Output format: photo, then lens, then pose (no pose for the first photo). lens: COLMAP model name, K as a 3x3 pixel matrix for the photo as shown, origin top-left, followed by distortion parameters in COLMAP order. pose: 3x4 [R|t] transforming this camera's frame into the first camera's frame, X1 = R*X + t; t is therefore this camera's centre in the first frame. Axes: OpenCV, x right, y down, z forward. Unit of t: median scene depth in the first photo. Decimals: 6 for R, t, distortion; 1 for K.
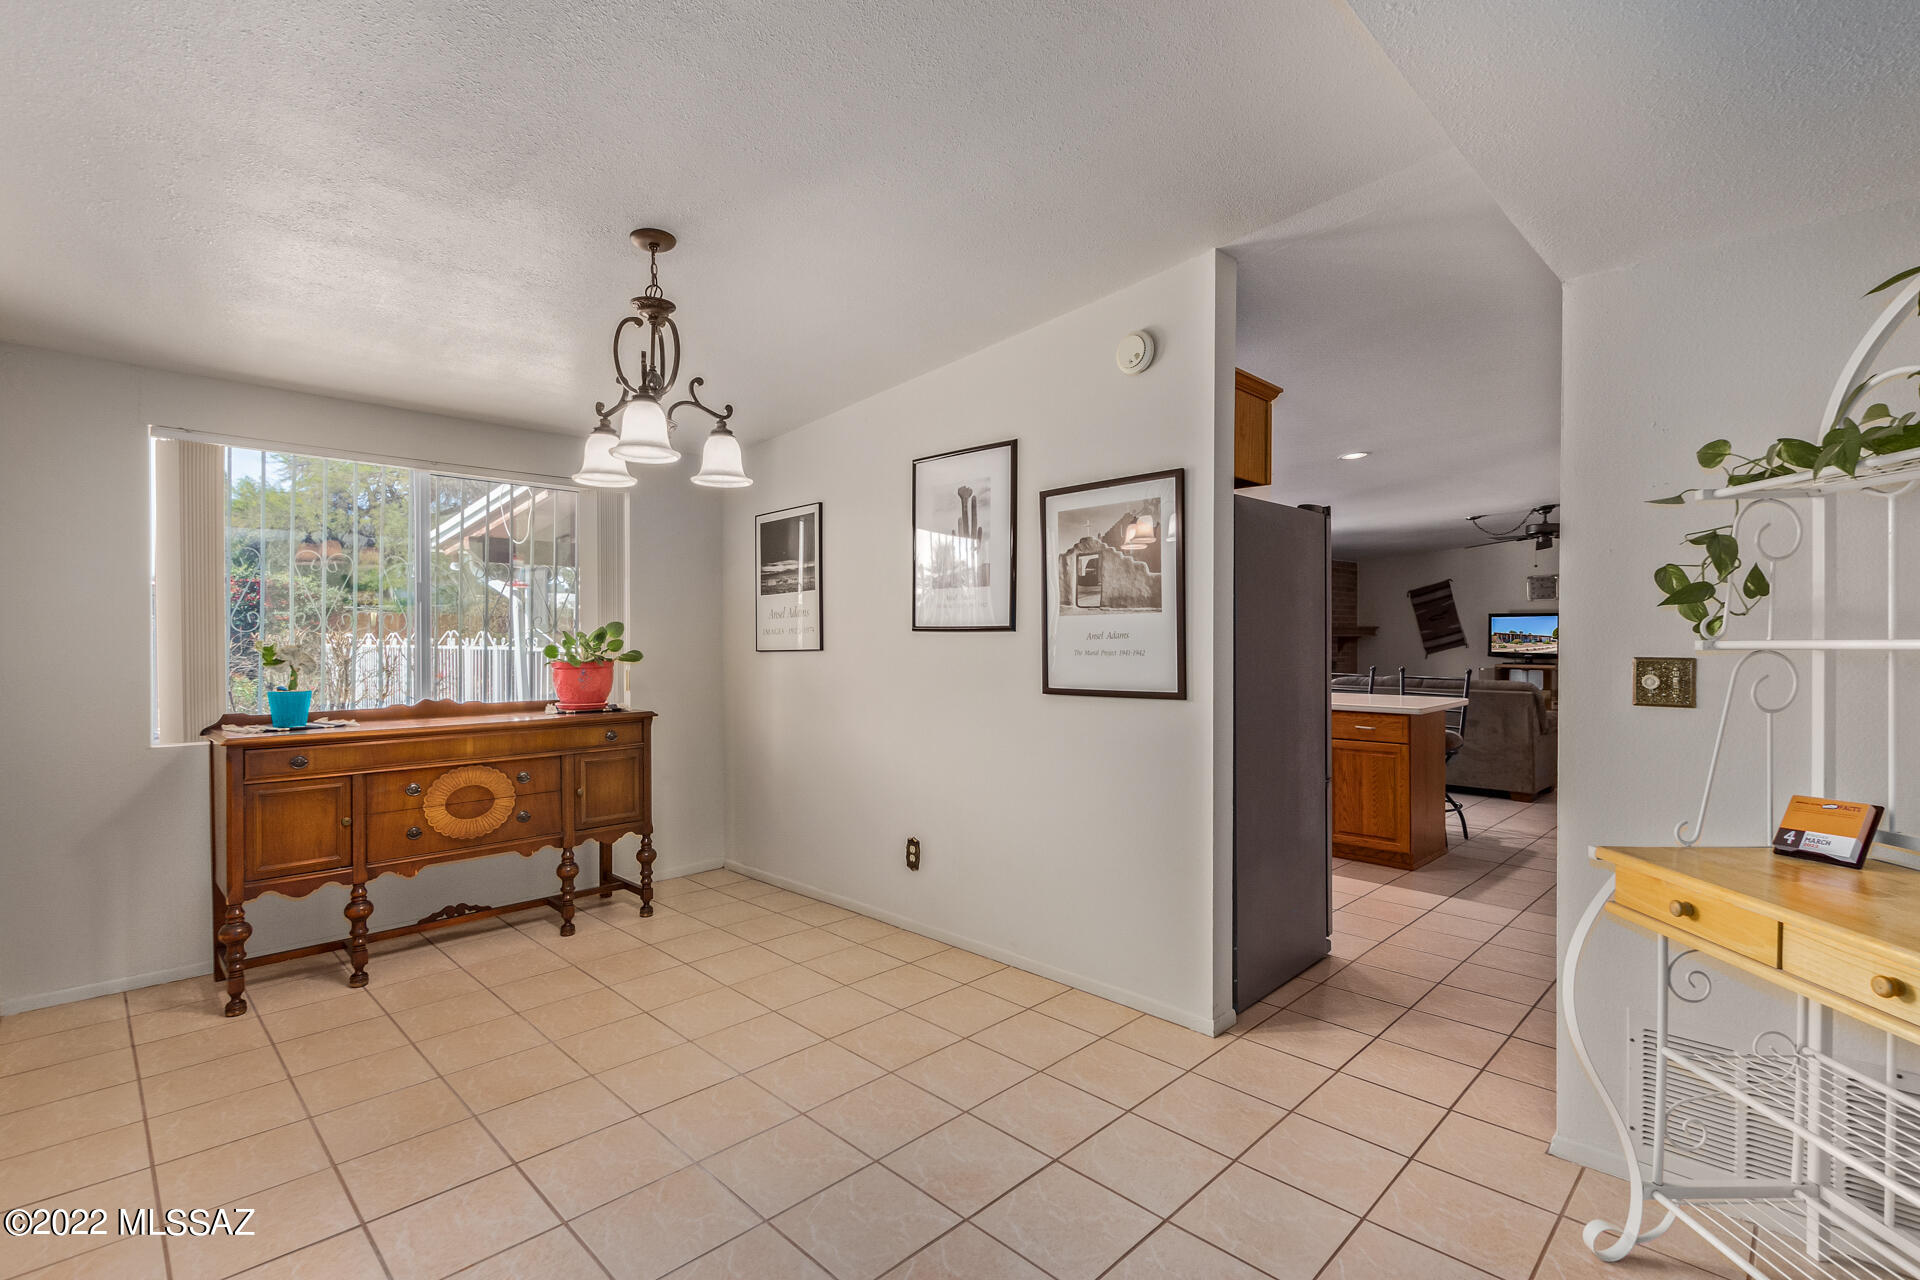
lens RADIAL K [[878.6, 0, 963.2], [0, 878.6, 637.9], [0, 0, 1]] dist [0.001730, -0.001126]
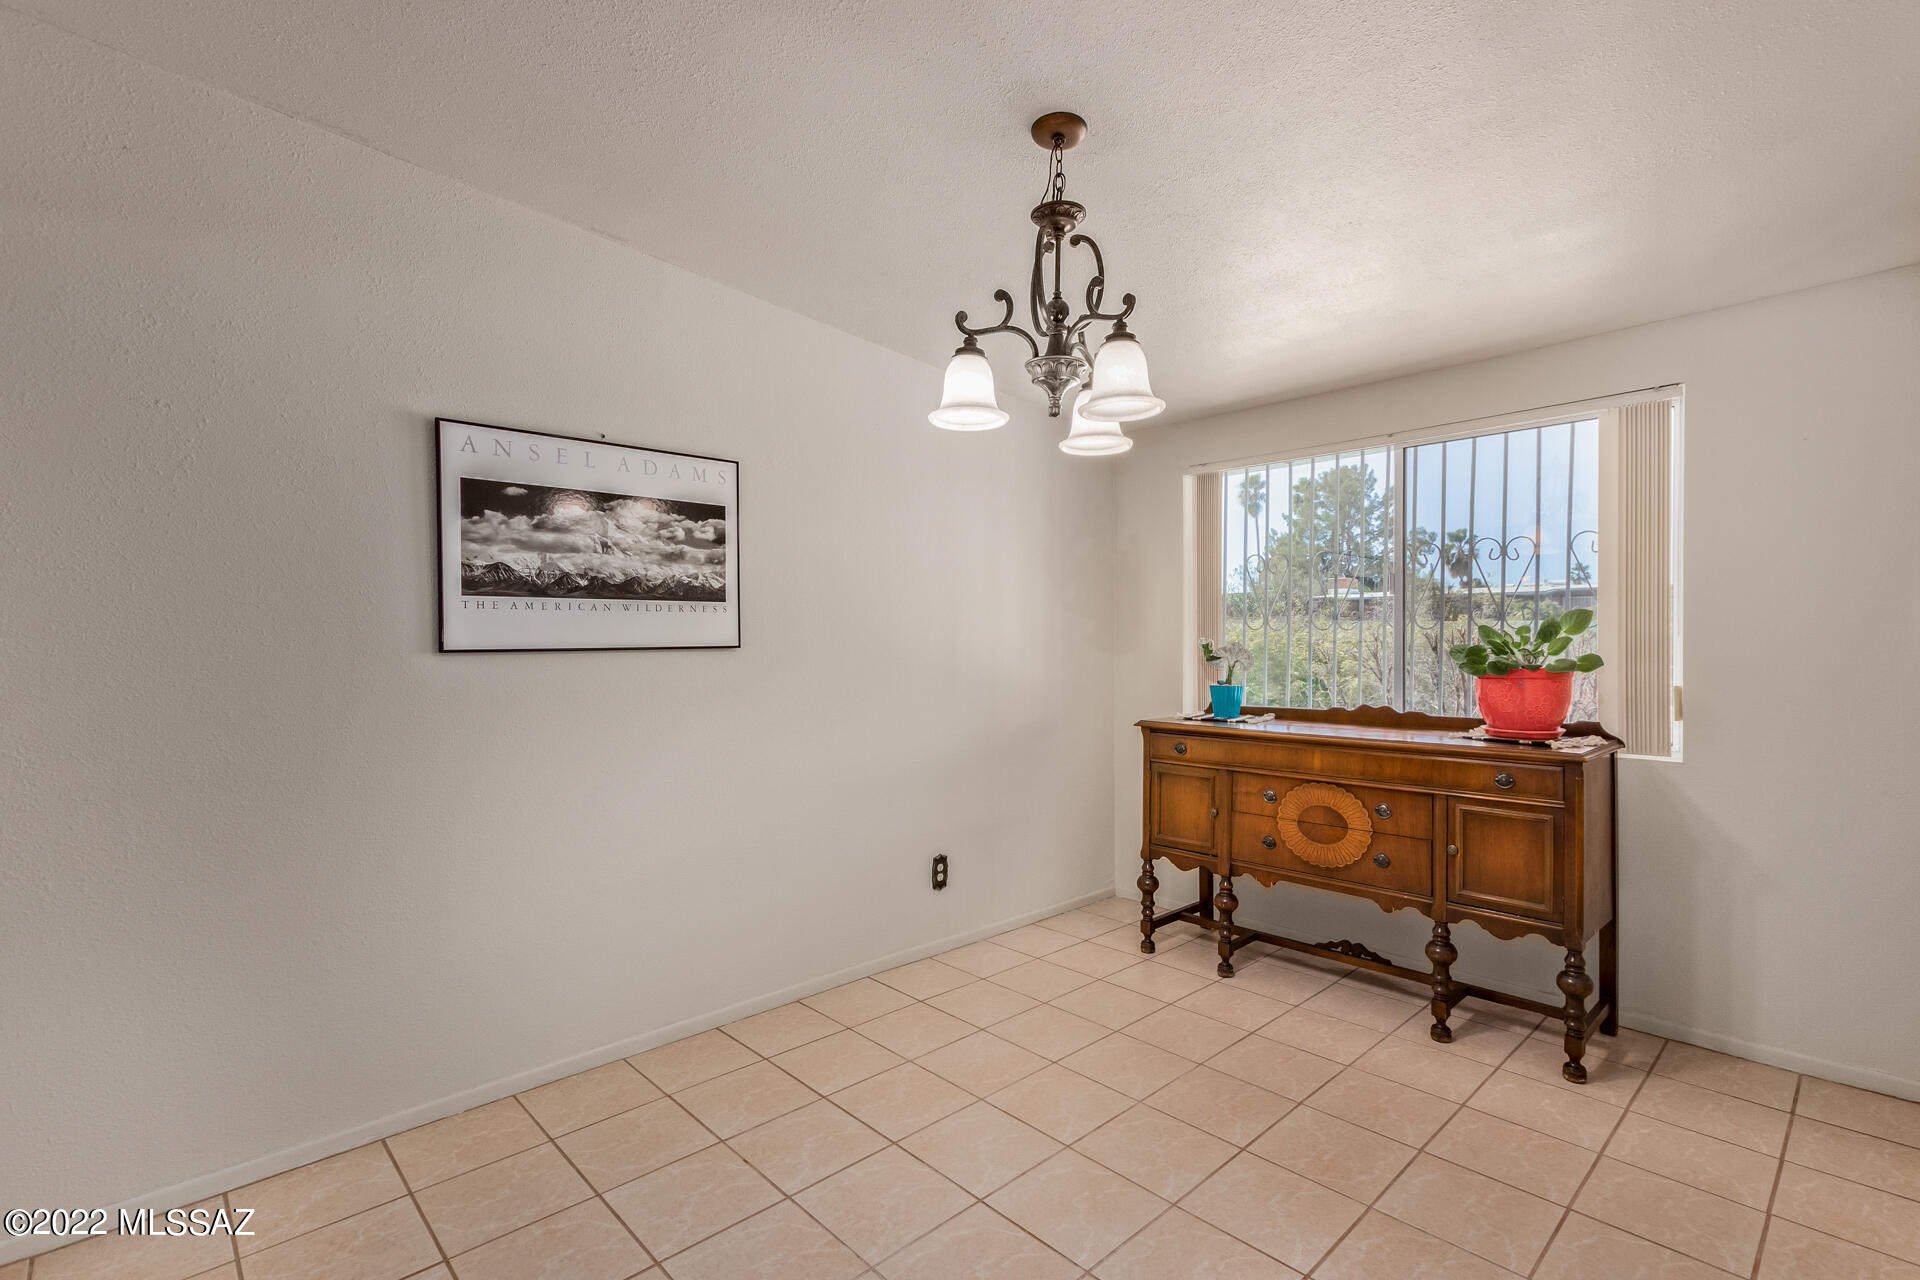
lens RADIAL K [[878.6, 0, 965.4], [0, 878.6, 649.2], [0, 0, 1]] dist [0.001730, -0.001126]
pose [[-0.047639, 0.015330, -0.998747, 0.314406], [0.009088, 0.999847, 0.014913, -0.002579], [0.998823, -0.008366, -0.047771, 0.680248]]
